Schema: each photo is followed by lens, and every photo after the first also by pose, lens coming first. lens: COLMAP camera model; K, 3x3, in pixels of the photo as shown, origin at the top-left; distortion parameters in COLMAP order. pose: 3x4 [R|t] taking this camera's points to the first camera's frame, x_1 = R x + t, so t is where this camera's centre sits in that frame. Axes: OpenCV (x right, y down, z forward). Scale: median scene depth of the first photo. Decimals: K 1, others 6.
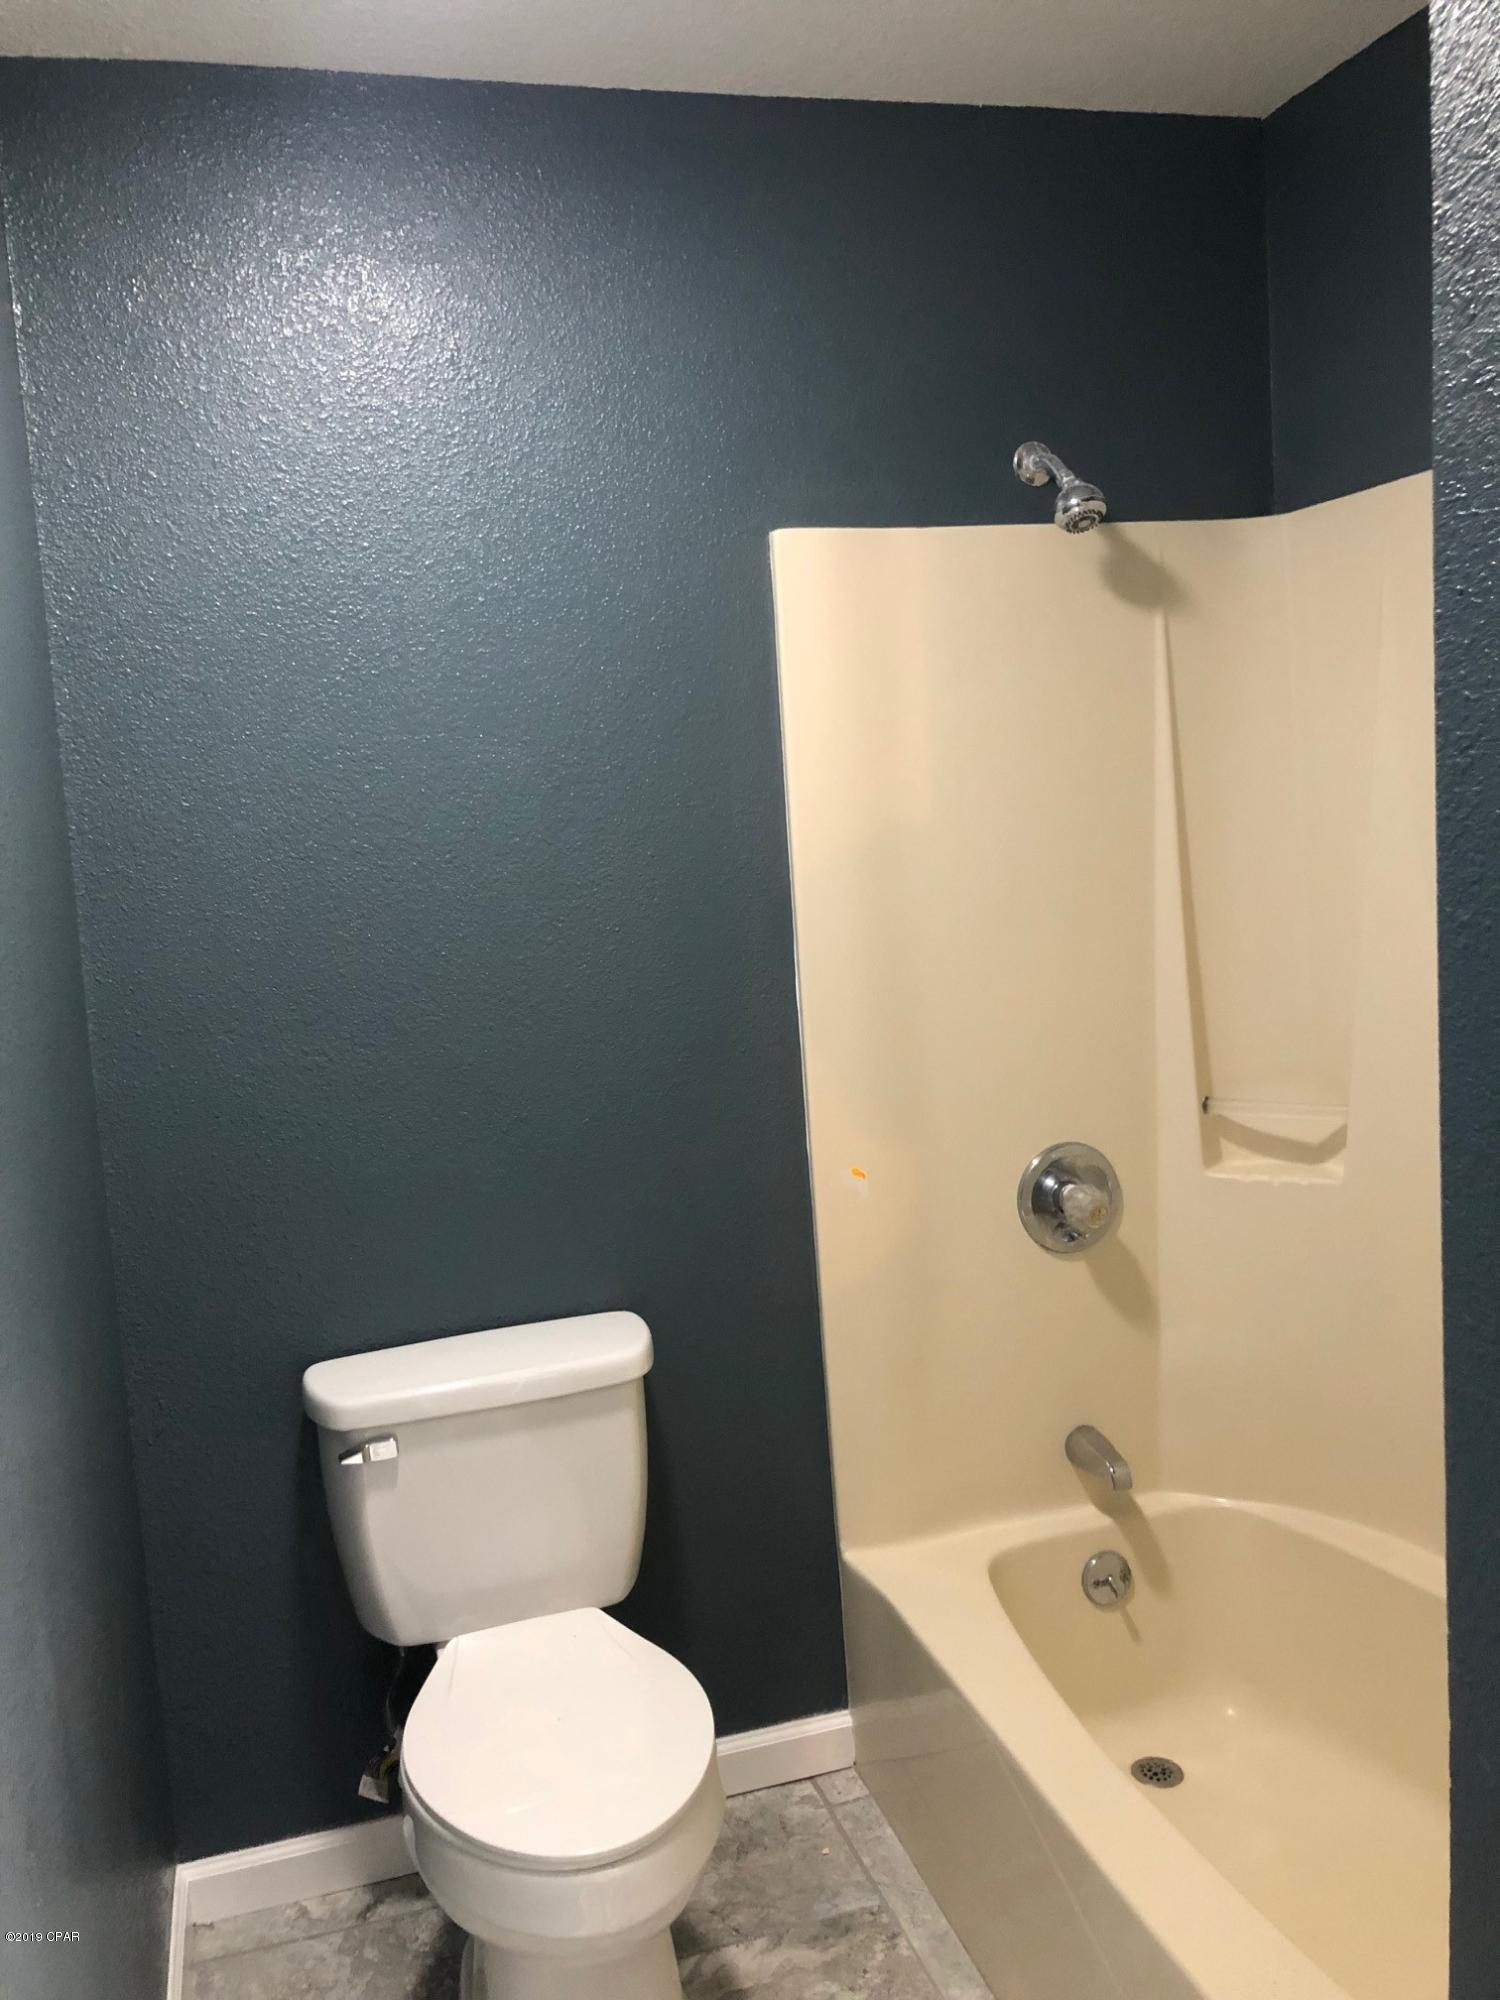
lens RADIAL K [[1658.4, 0, 758.6], [0, 1658.4, 1006.9], [0, 0, 1]] dist [0.040571, -0.028191]
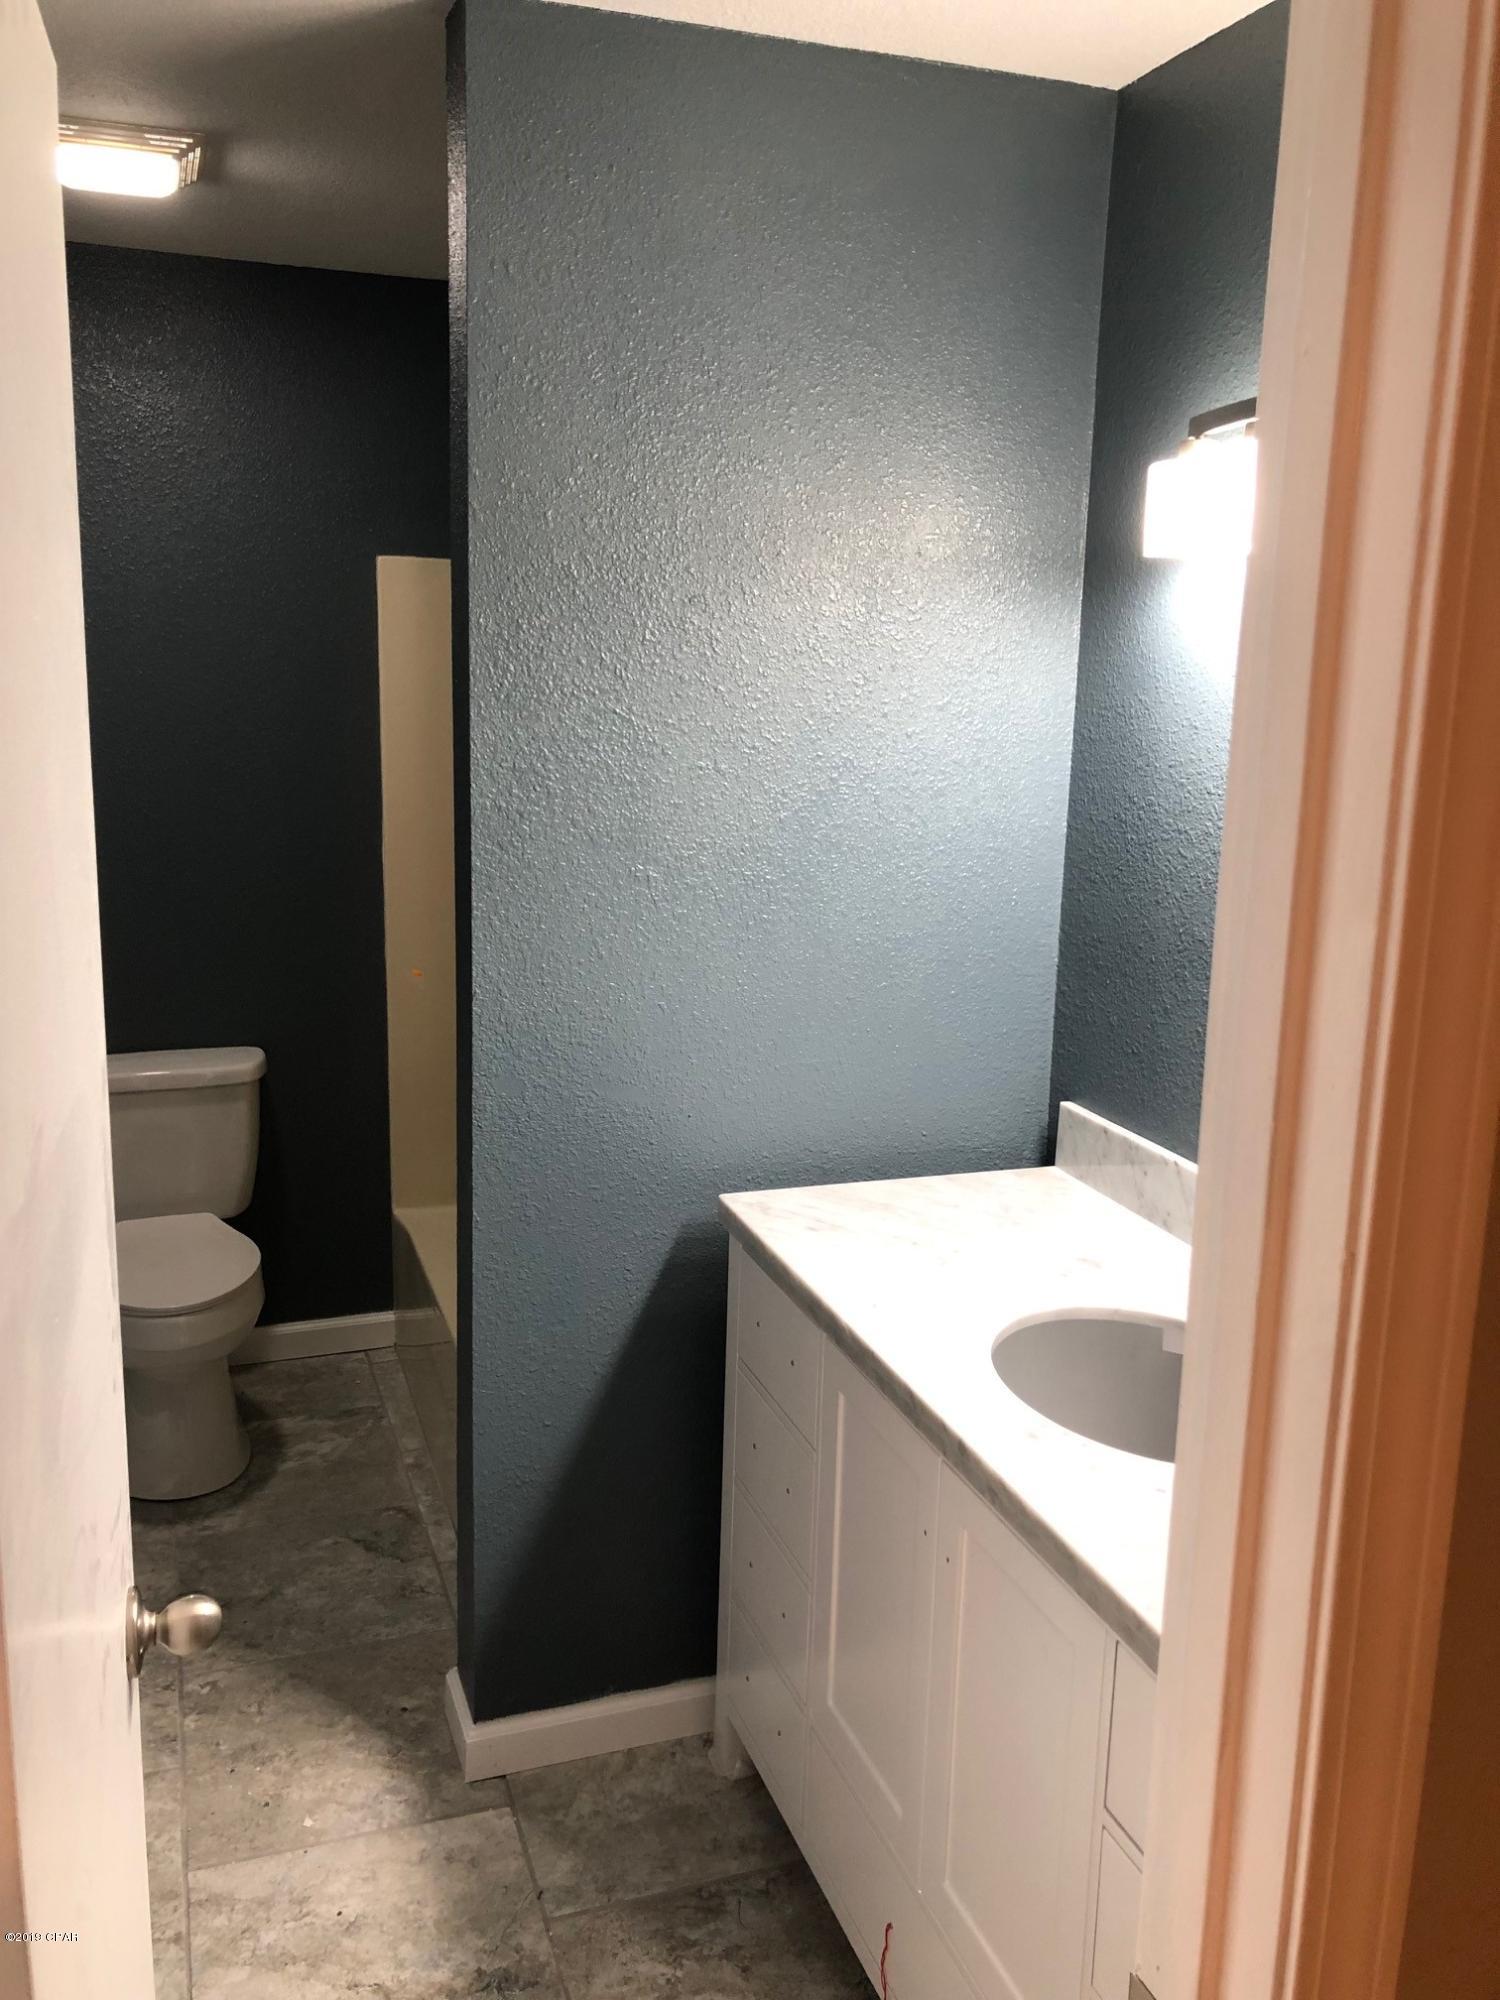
lens RADIAL K [[1658.4, 0, 738.7], [0, 1658.4, 1007.4], [0, 0, 1]] dist [0.040571, -0.028191]
pose [[0.993998, 0.089248, 0.063264, 0.284332], [-0.093581, 0.993204, 0.069204, -0.001391], [-0.056658, -0.074709, 0.995595, -0.625385]]
